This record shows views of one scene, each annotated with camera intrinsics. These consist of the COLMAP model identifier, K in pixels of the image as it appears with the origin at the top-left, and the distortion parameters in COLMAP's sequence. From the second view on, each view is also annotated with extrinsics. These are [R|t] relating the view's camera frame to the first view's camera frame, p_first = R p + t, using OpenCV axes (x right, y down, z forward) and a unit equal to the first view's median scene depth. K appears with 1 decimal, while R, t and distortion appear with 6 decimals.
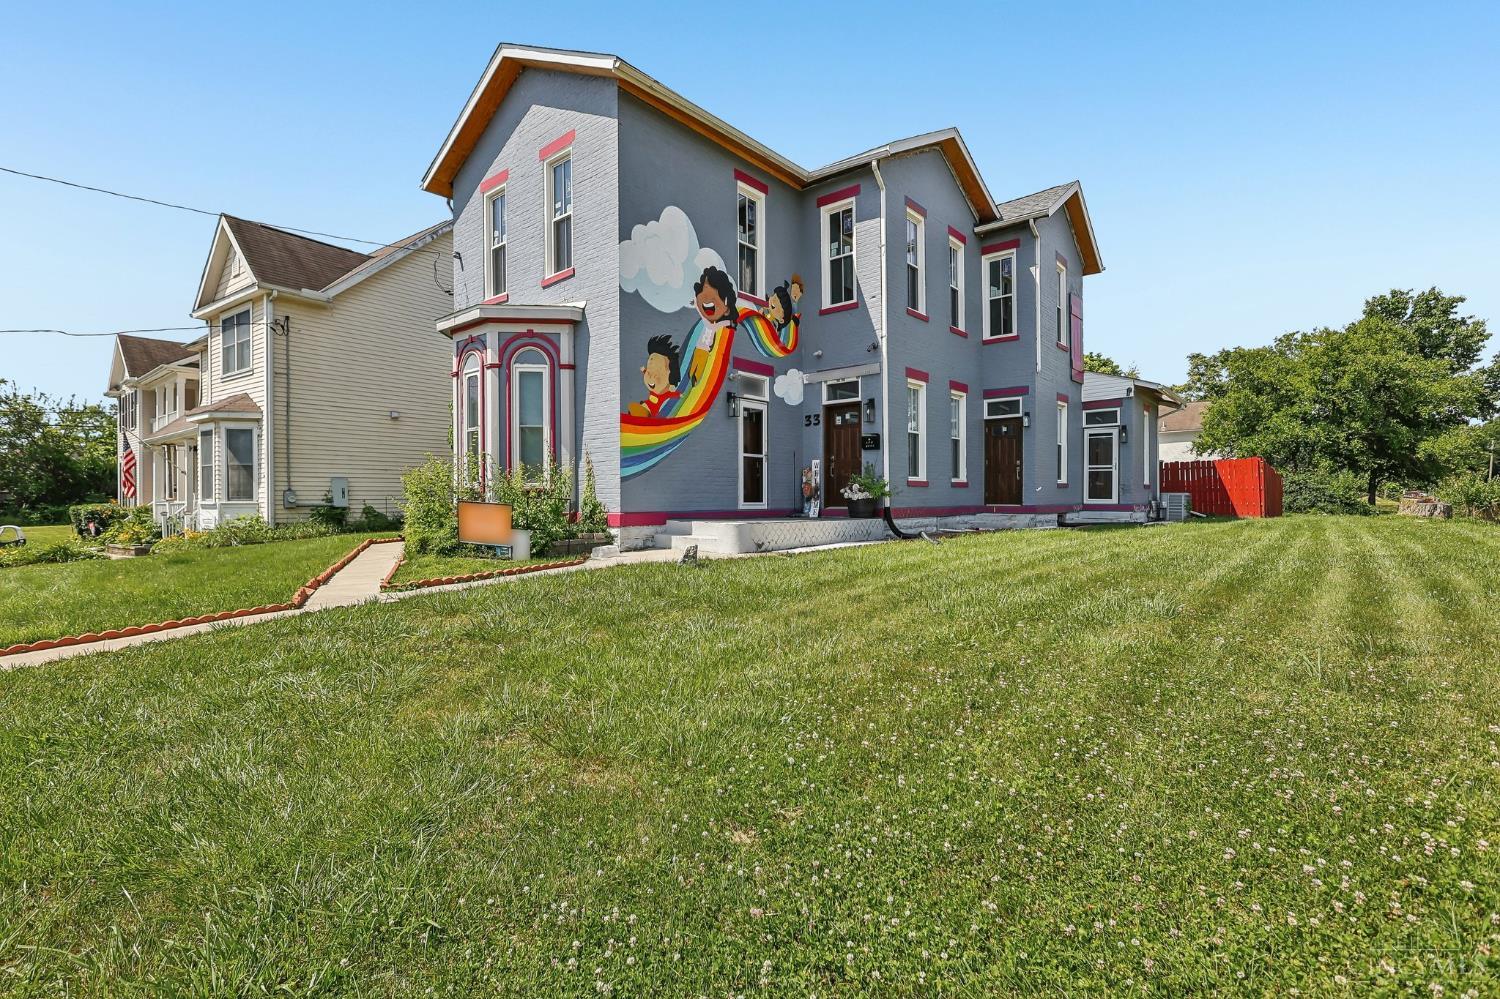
lens RADIAL K [[695.6, 0, 750.0], [0, 695.6, 499.5], [0, 0, 1]] dist [0.002620, 0.000002]
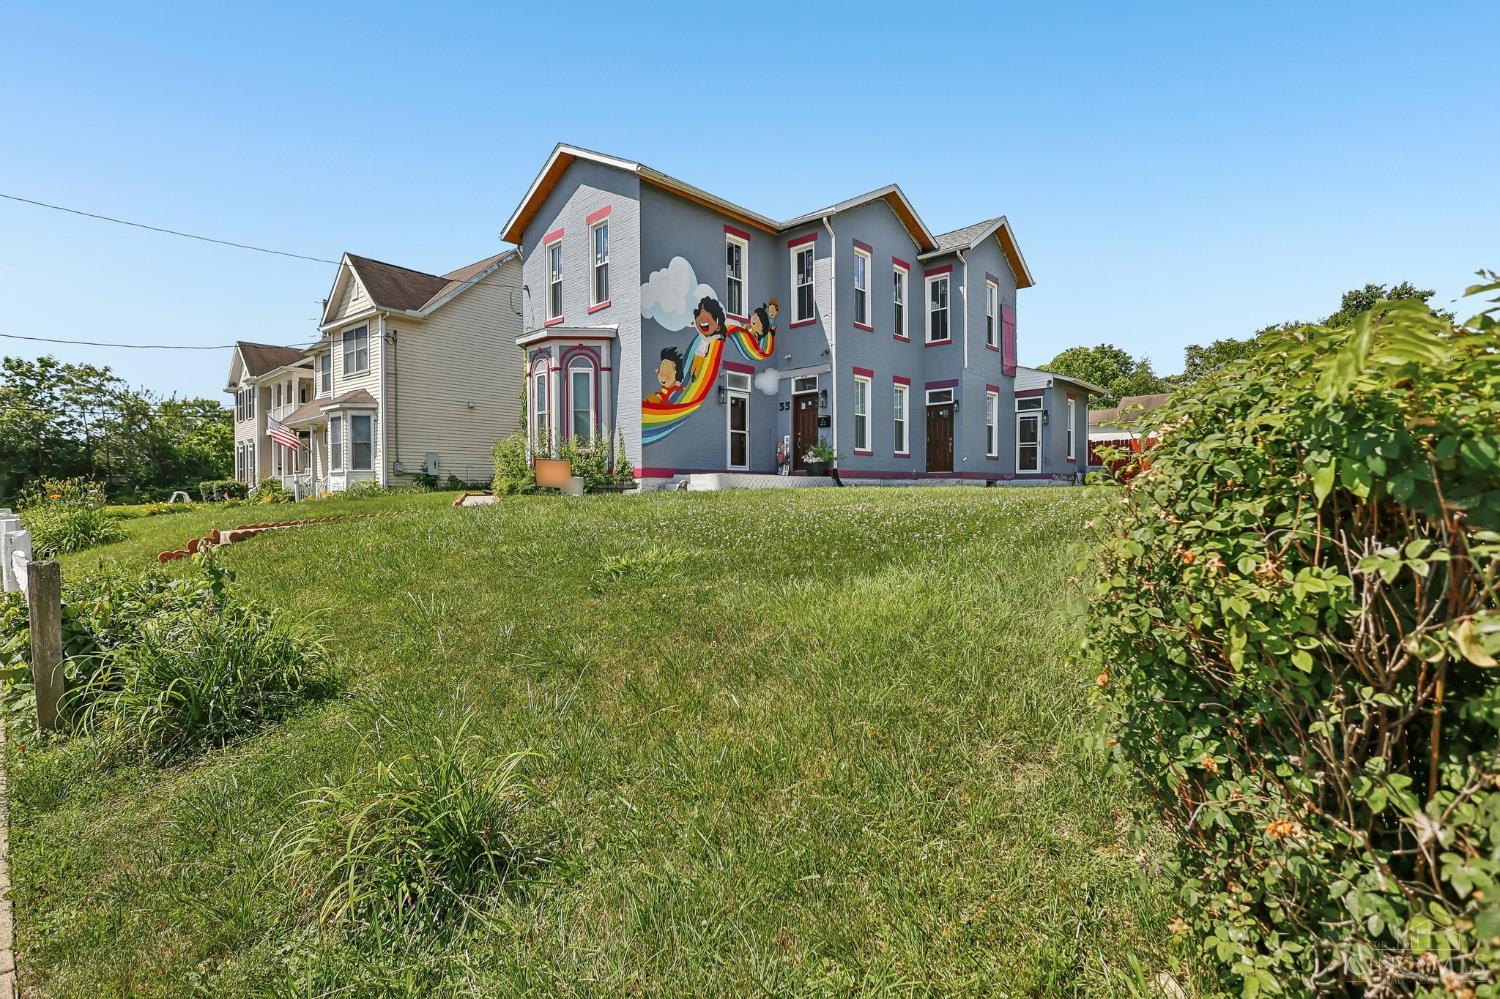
lens RADIAL K [[695.6, 0, 750.0], [0, 695.6, 499.5], [0, 0, 1]] dist [0.002620, 0.000002]
pose [[0.999049, 0.000739, -0.043585, 0.084740], [-0.000270, 0.999942, 0.010757, 0.054625], [0.043590, -0.010735, 0.998992, -0.367386]]
